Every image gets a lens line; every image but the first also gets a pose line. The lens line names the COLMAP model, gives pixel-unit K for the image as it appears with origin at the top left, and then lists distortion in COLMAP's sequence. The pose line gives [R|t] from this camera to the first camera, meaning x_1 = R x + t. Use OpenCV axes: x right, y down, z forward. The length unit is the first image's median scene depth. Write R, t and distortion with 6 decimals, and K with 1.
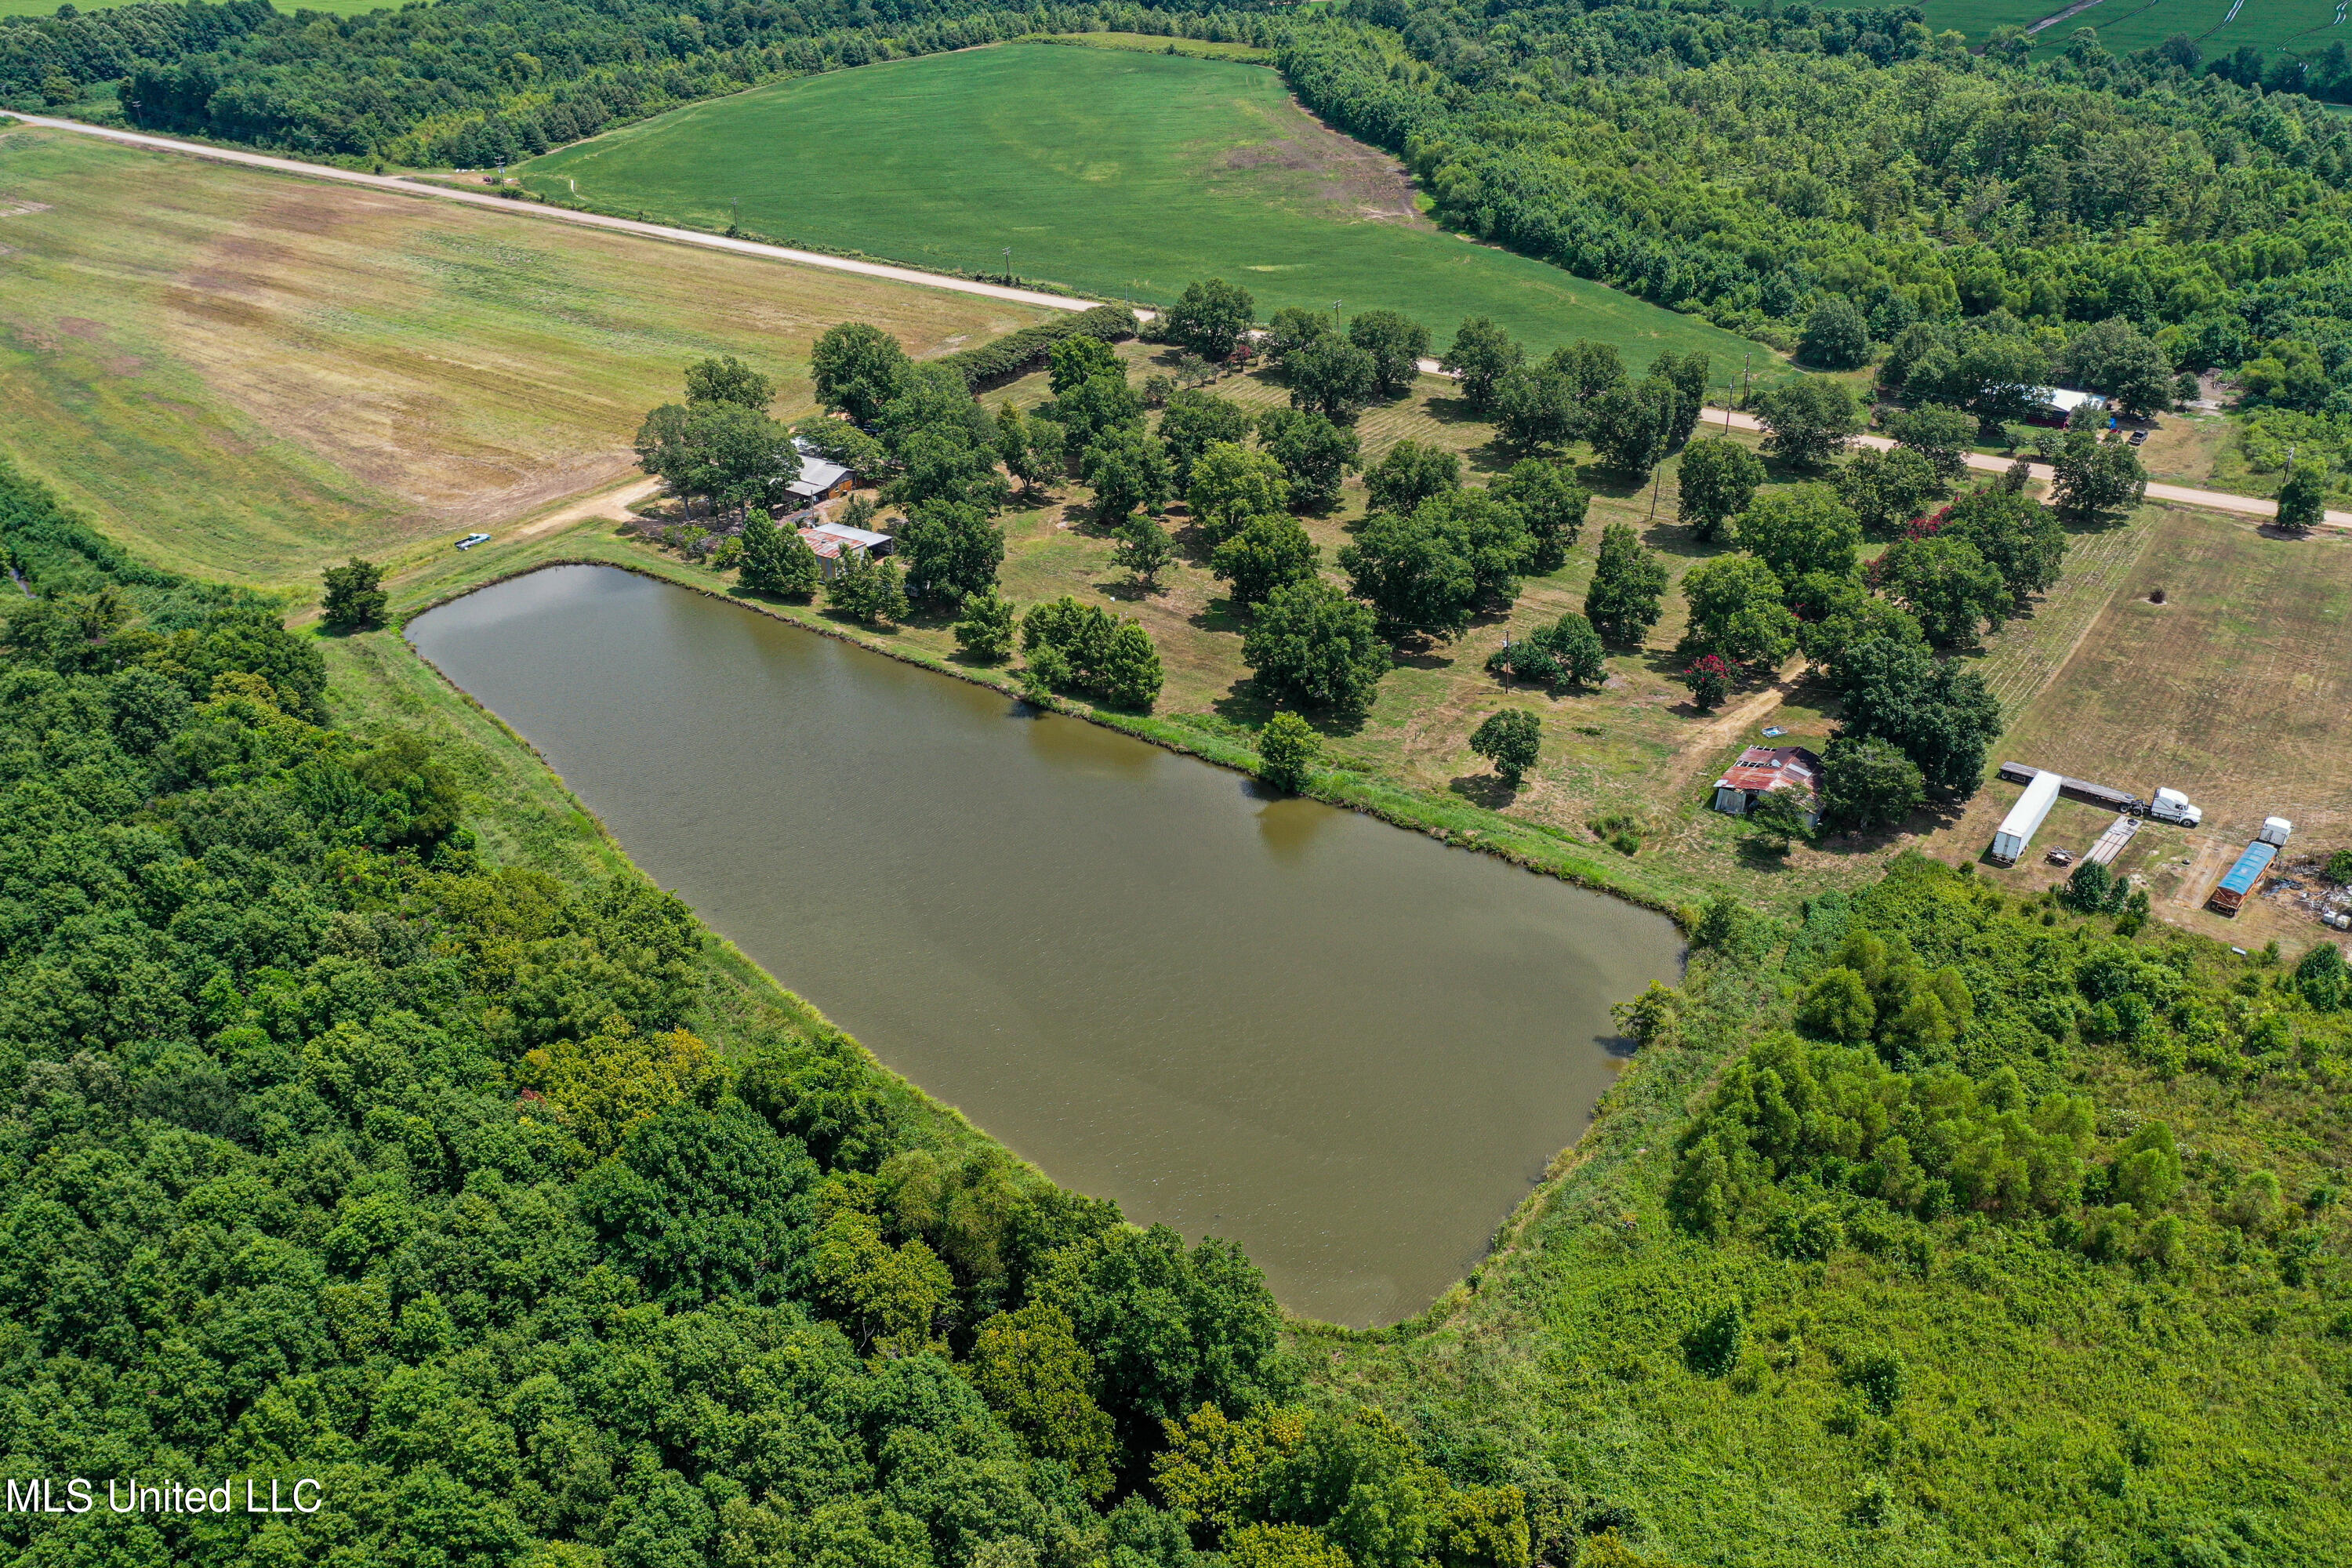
lens RADIAL K [[1884.9, 0, 1172.2], [0, 1884.9, 788.1], [0, 0, 1]] dist [0.019154, 0.004088]
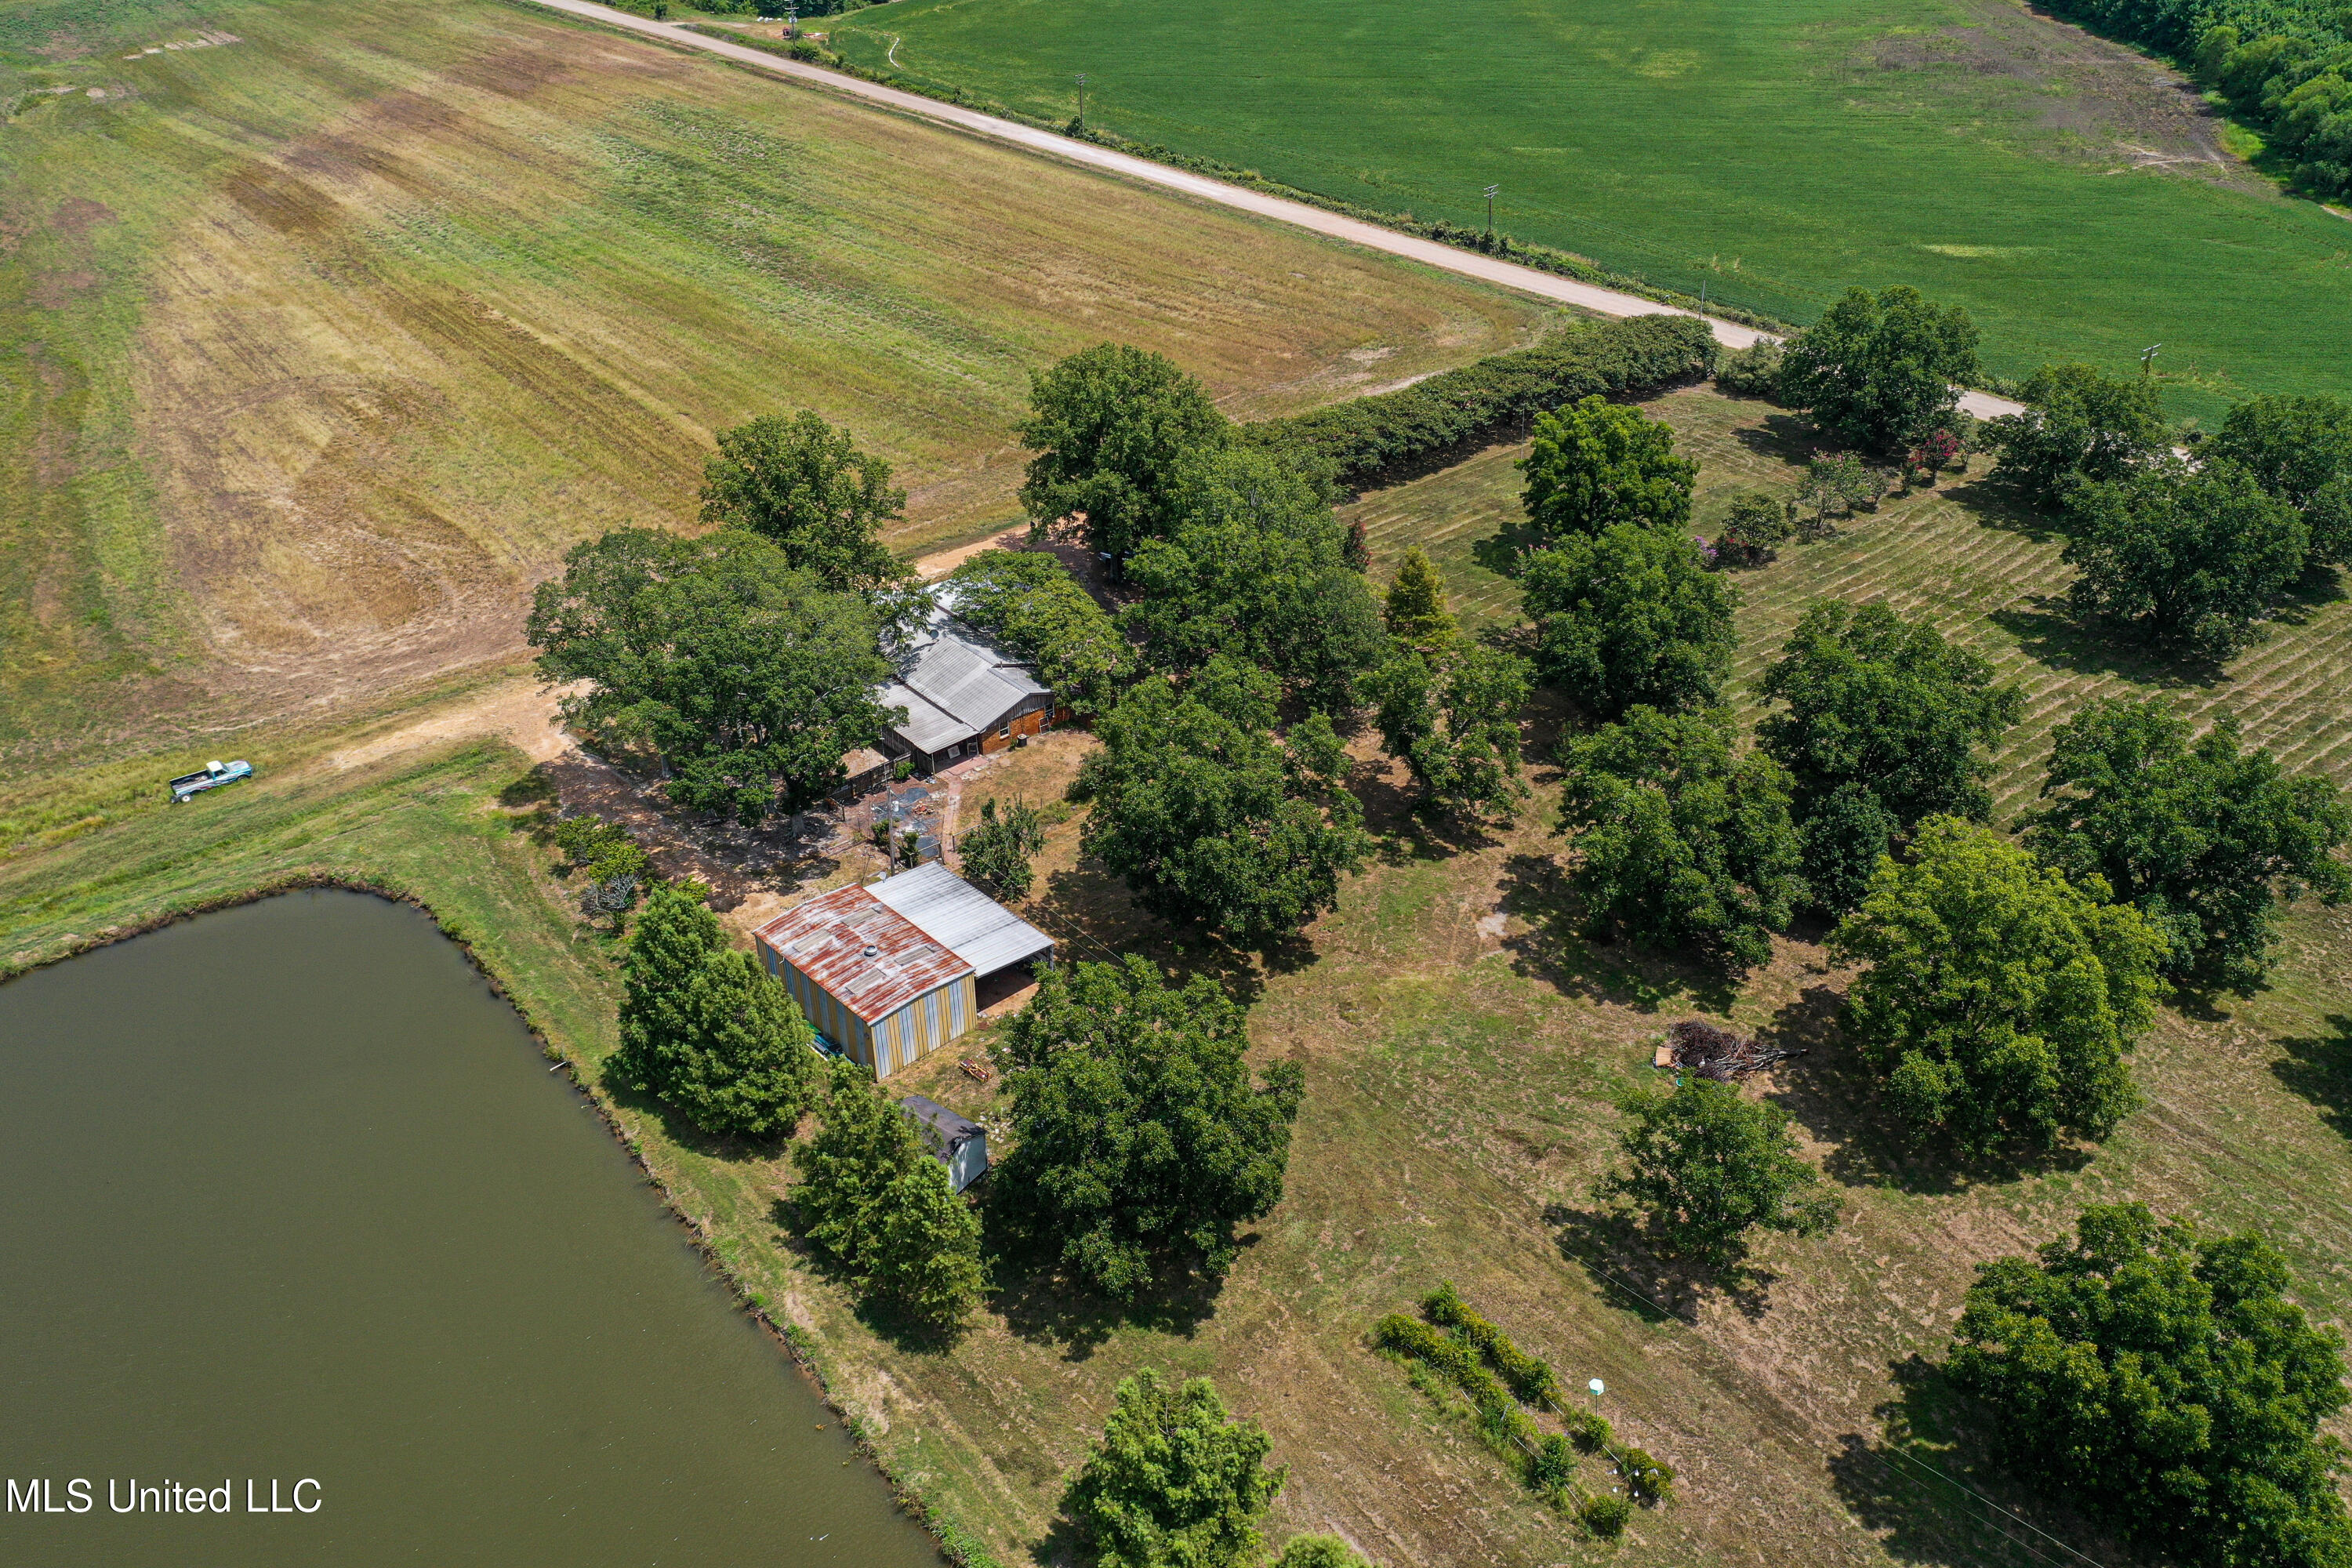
lens RADIAL K [[1884.9, 0, 1169.0], [0, 1884.9, 776.2], [0, 0, 1]] dist [0.019154, 0.004088]
pose [[0.963478, 0.138384, -0.229261, -0.034376], [-0.128211, 0.990004, 0.058767, -0.171997], [0.235102, -0.027227, 0.971589, 0.550250]]
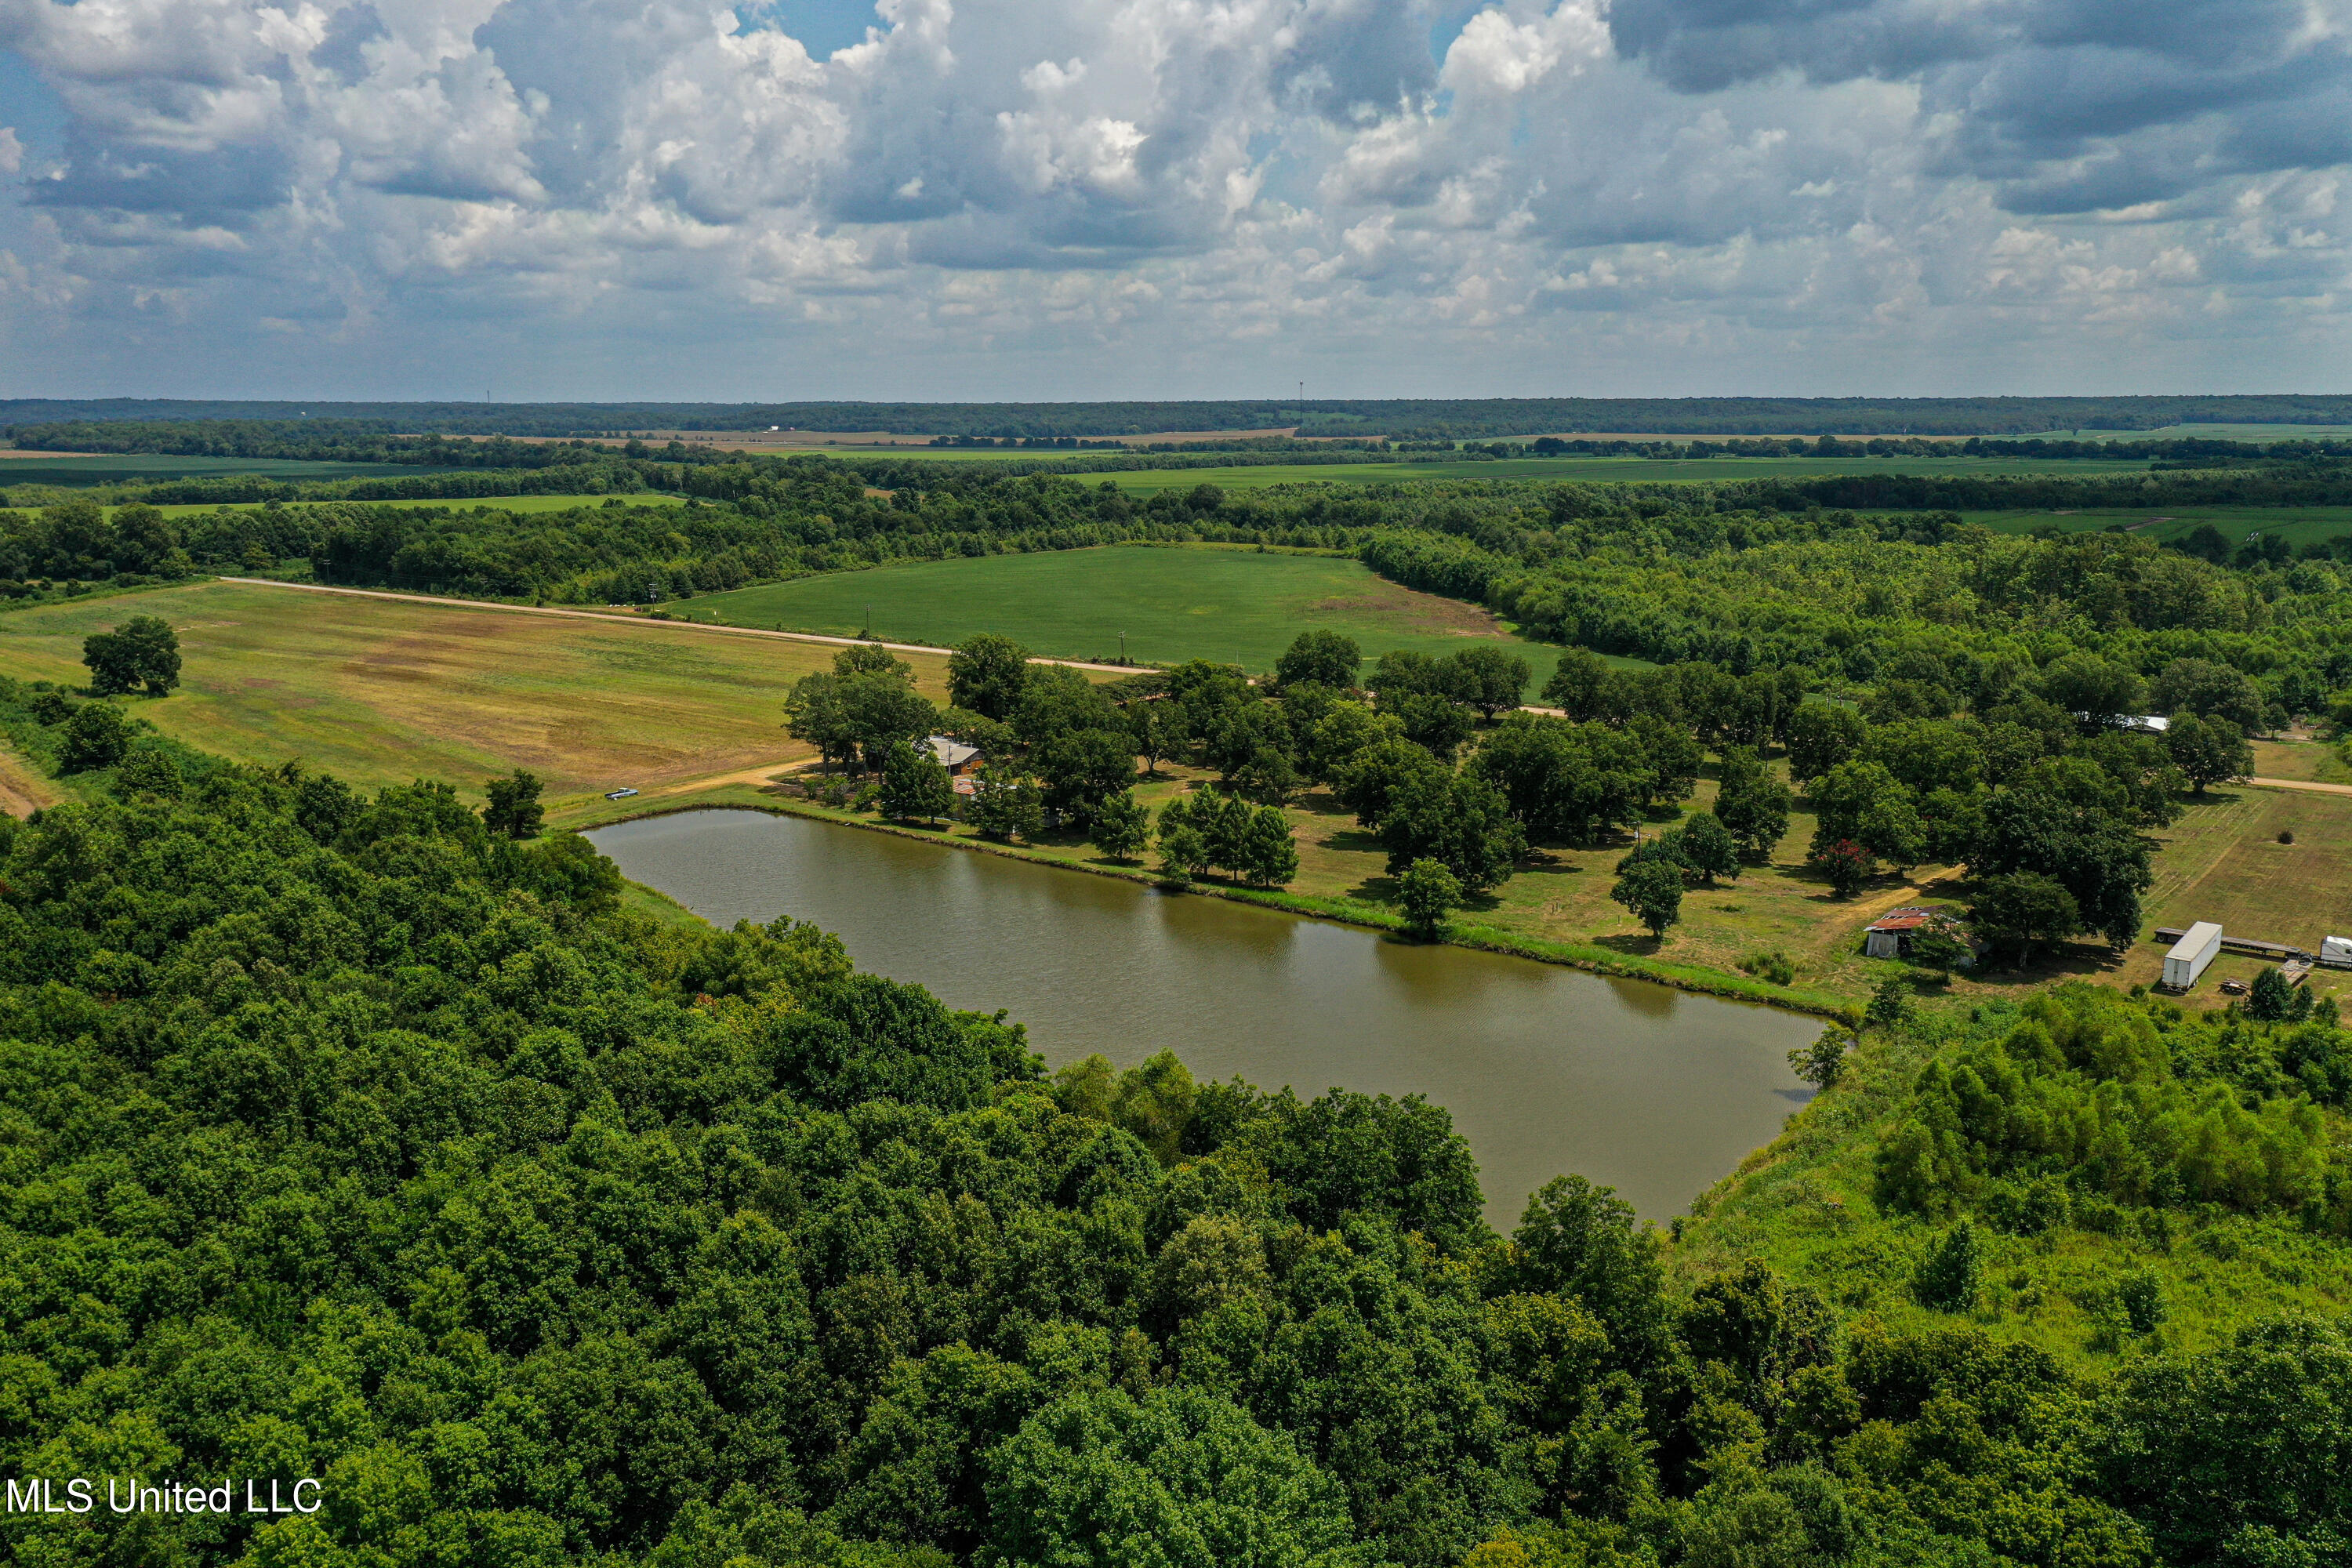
lens RADIAL K [[1884.9, 0, 1169.5], [0, 1884.9, 790.8], [0, 0, 1]] dist [0.019154, 0.004088]
pose [[0.999268, 0.013364, -0.035853, -0.028365], [-0.023534, 0.953485, -0.300522, 0.157997], [0.030170, 0.301145, 0.953101, 0.015037]]
